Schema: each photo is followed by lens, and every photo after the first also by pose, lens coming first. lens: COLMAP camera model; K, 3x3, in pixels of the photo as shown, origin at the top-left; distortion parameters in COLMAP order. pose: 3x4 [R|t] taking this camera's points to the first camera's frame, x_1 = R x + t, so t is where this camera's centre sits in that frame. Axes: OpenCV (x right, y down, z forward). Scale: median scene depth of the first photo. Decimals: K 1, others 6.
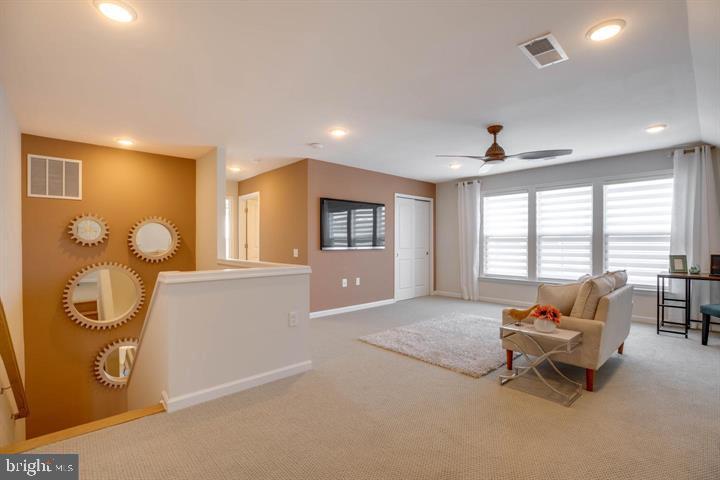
lens RADIAL K [[344.3, 0, 360.2], [0, 344.3, 245.2], [0, 0, 1]] dist [-0.019736, 0.001093]
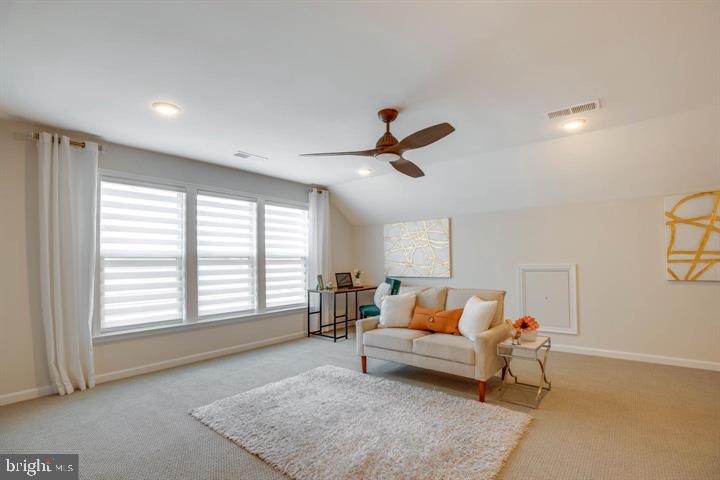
lens RADIAL K [[342.9, 0, 360.3], [0, 342.9, 262.7], [0, 0, 1]] dist [0.000261, 0.000008]
pose [[-0.125056, 0.003900, 0.992142, -0.264591], [0.022068, 0.999756, -0.001148, -0.009126], [-0.991904, 0.021751, -0.125111, 0.884186]]
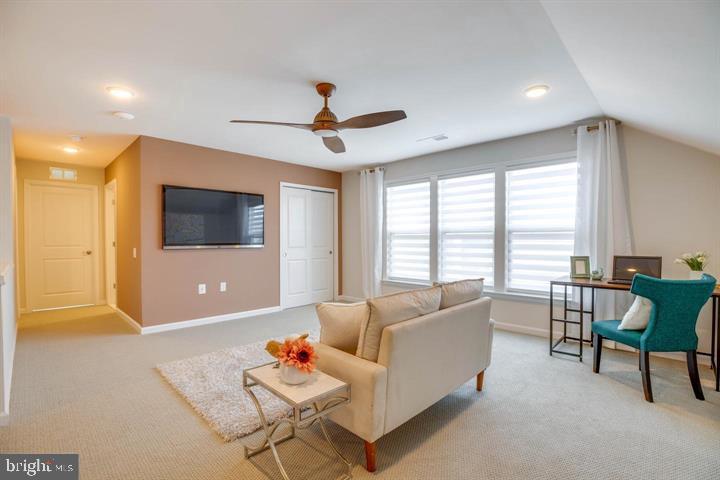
lens RADIAL K [[340.8, 0, 361.5], [0, 340.8, 244.7], [0, 0, 1]] dist [-0.031899, 0.000178]
pose [[0.998817, 0.000723, 0.048618, 0.331024], [-0.001006, 0.999983, 0.005797, -0.001767], [-0.048613, -0.005839, 0.998801, 0.194227]]
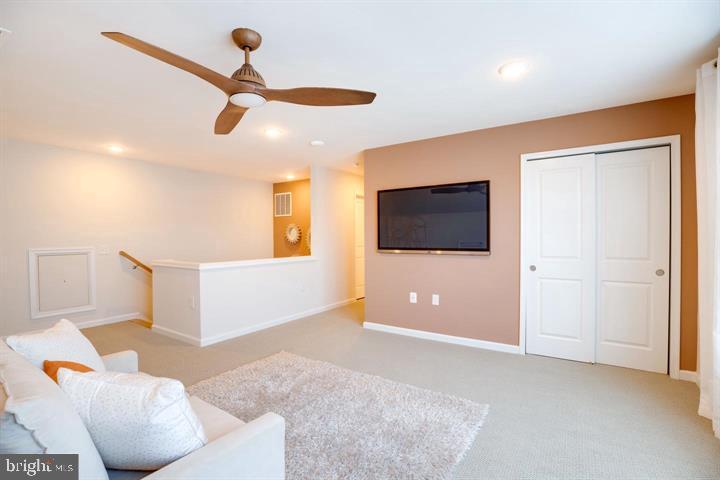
lens RADIAL K [[336.7, 0, 361.4], [0, 336.7, 250.3], [0, 0, 1]] dist [-0.030703, 0.001099]
pose [[0.225562, 0.035196, -0.973593, 0.716964], [-0.006545, 0.999379, 0.034612, -0.020644], [0.974207, -0.001435, 0.225653, 0.807055]]
